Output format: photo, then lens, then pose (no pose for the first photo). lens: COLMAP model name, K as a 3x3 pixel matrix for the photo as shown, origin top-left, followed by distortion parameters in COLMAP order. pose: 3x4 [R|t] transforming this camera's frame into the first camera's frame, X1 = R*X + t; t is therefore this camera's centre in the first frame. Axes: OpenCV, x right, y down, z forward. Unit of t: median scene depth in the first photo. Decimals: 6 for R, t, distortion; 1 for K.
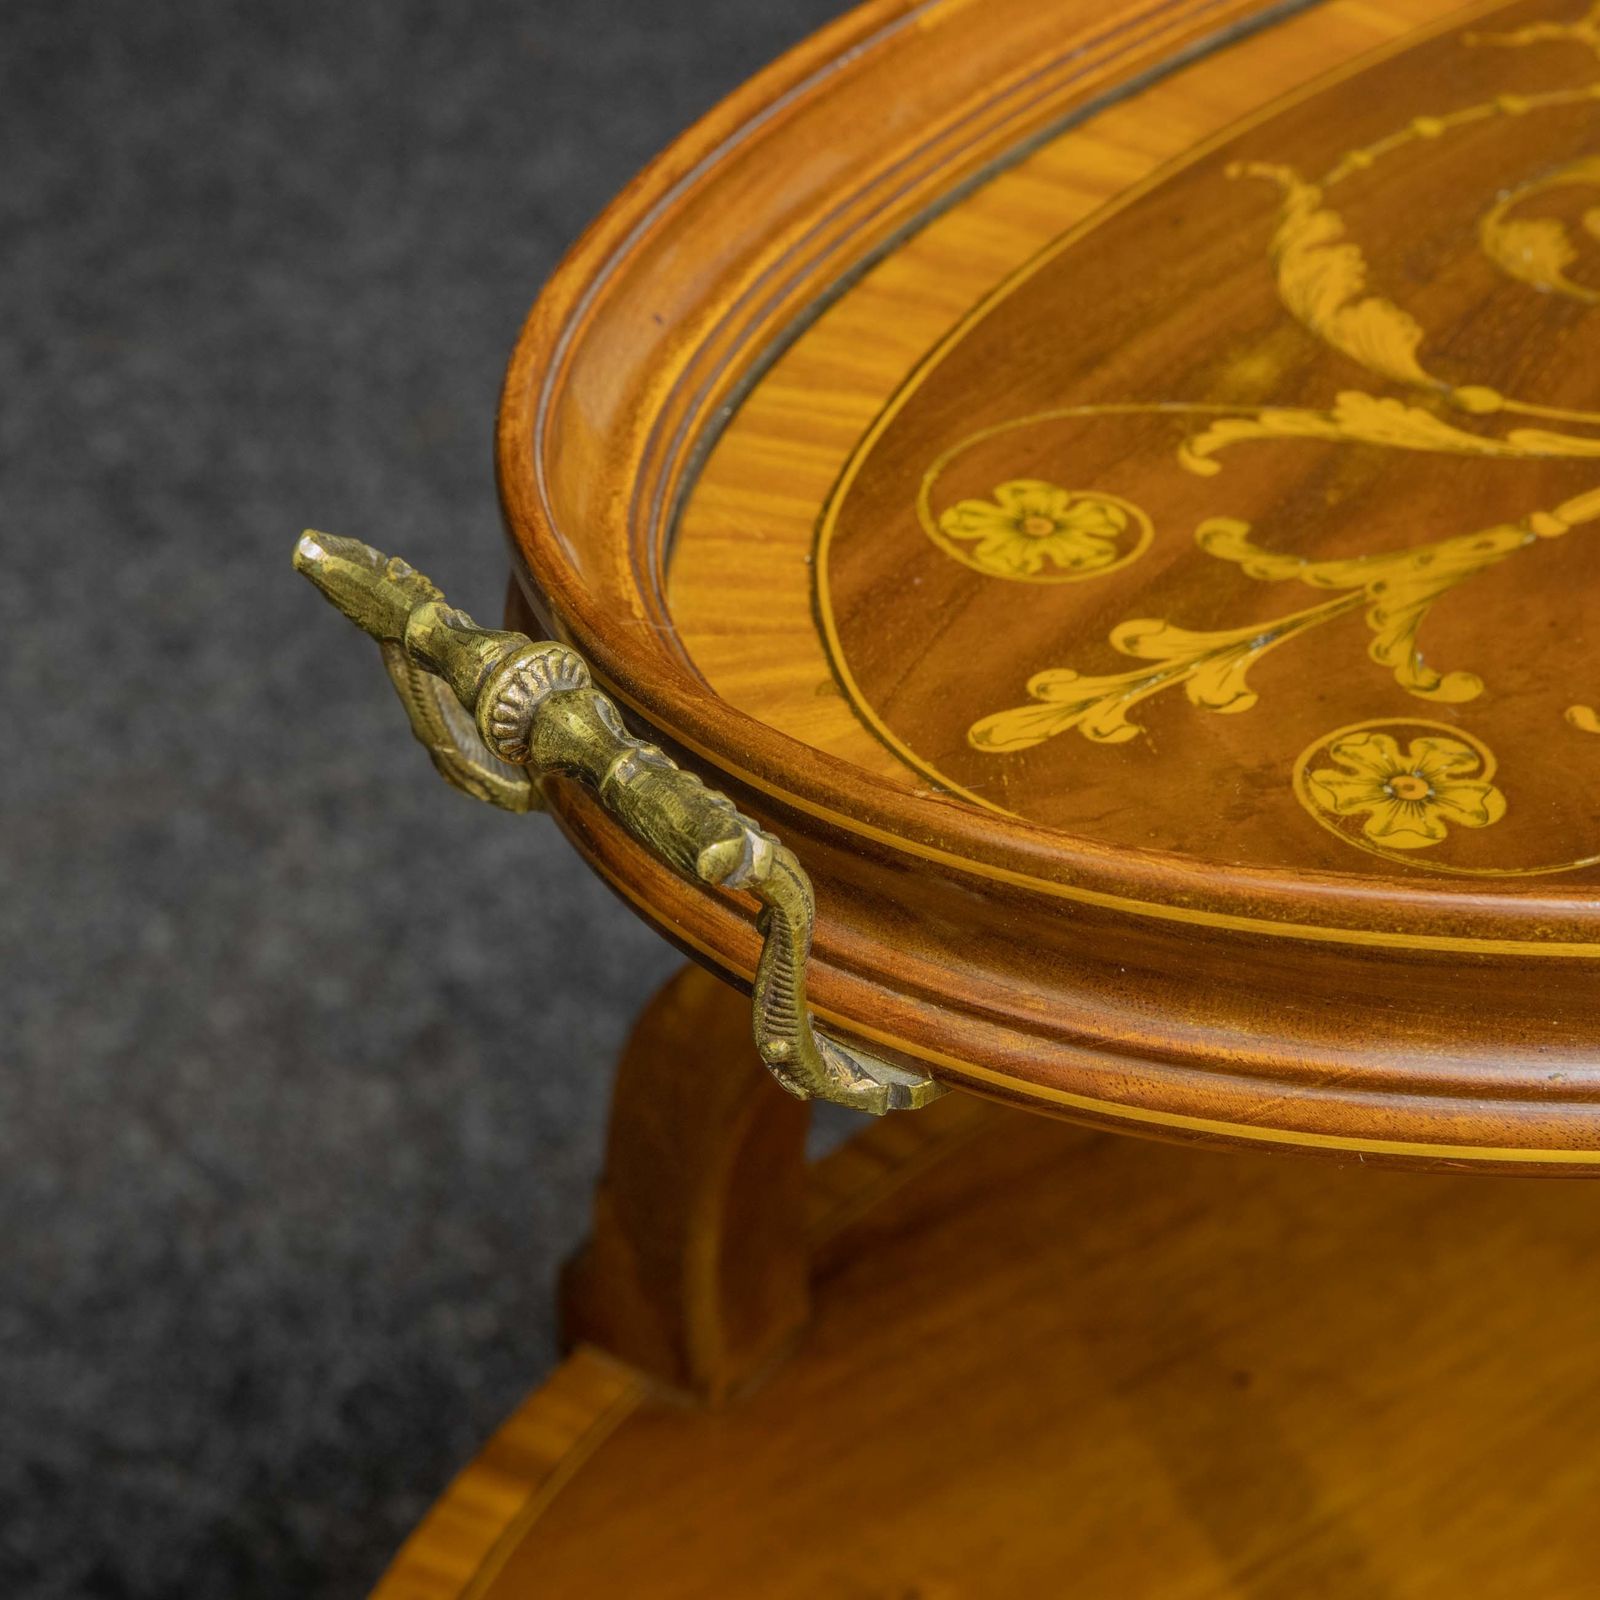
lens RADIAL K [[3996.8, 0, 727.6], [0, 3996.8, 747.4], [0, 0, 1]] dist [0.157946, -0.096354]
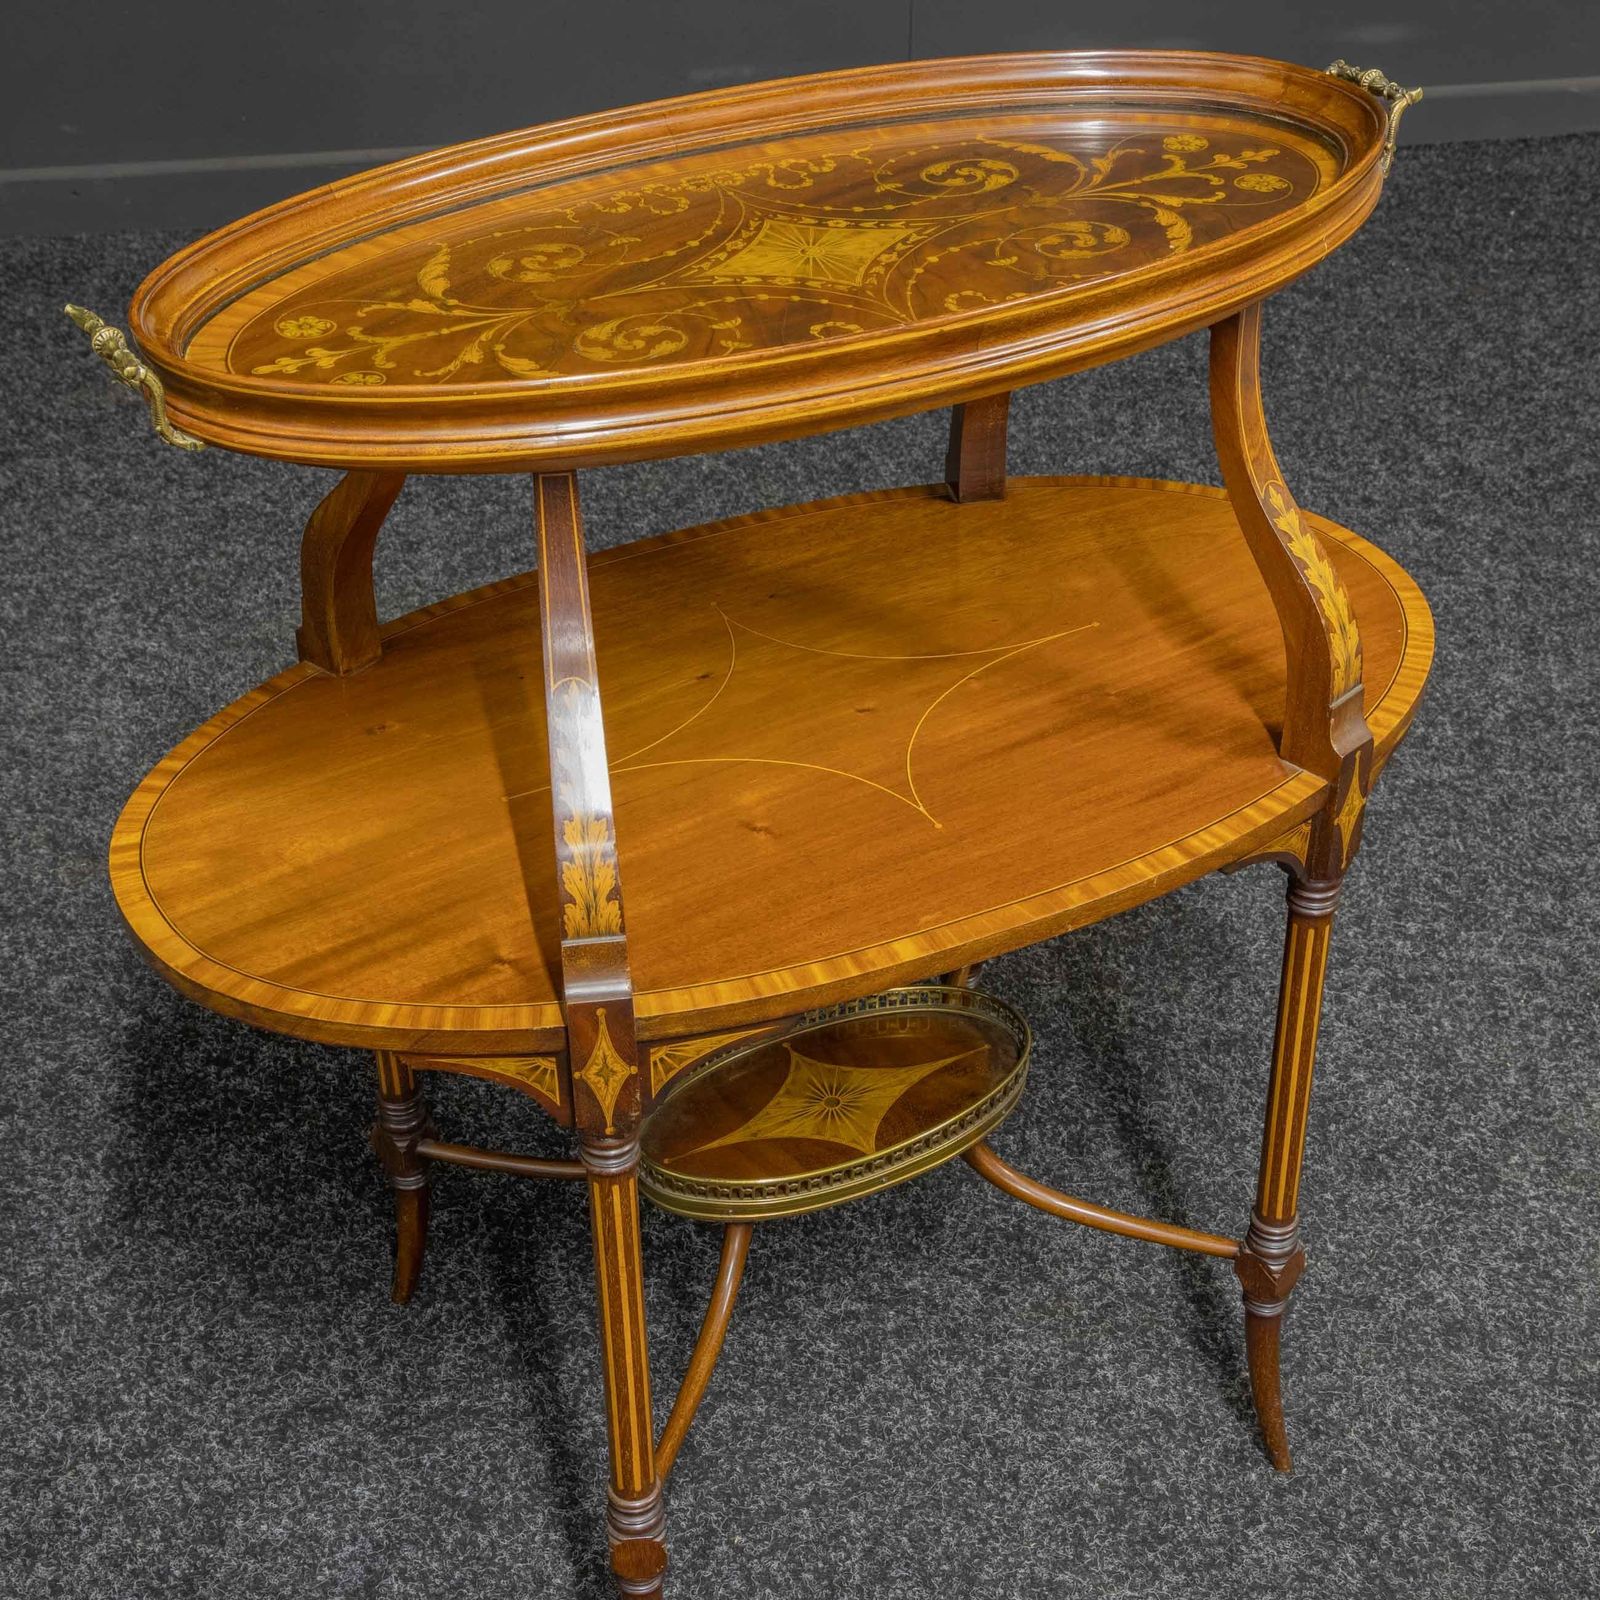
lens RADIAL K [[2476.1, 0, 803.0], [0, 2476.1, 791.1], [0, 0, 1]] dist [-0.011070, 0.130905]
pose [[0.994972, 0.049169, -0.087253, 0.740803], [-0.048851, 0.998789, 0.005773, 0.327589], [0.087431, -0.001482, 0.996169, -1.171752]]
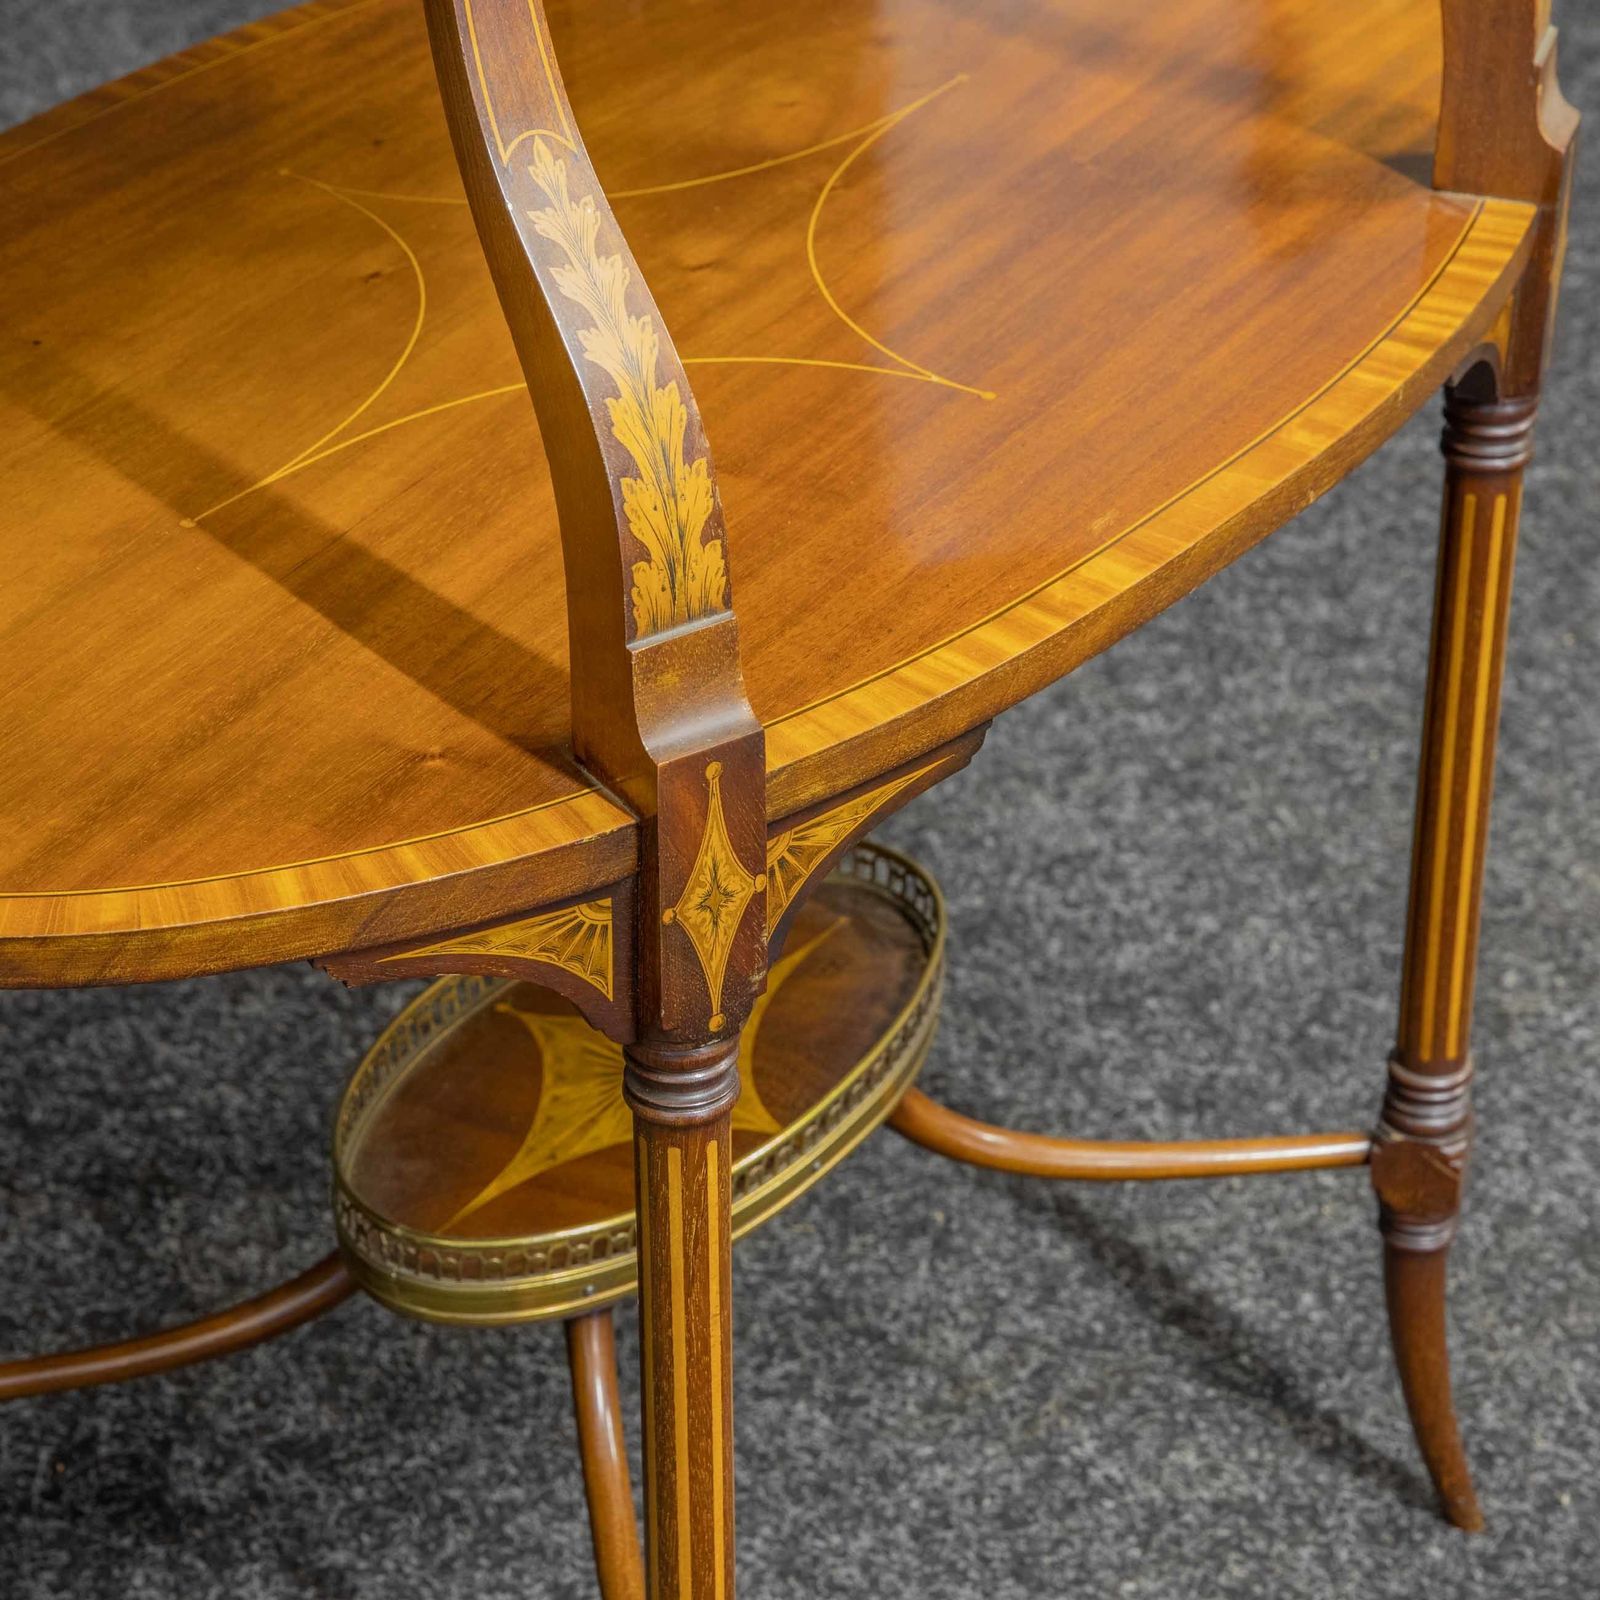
lens RADIAL K [[4259.1, 0, 654.2], [0, 4259.1, 798.6], [0, 0, 1]] dist [0.142487, 0.322472]
pose [[0.944709, -0.181941, 0.272805, -0.178557], [0.191717, 0.981405, -0.009379, 0.570911], [-0.266026, 0.061162, 0.962024, -0.857088]]
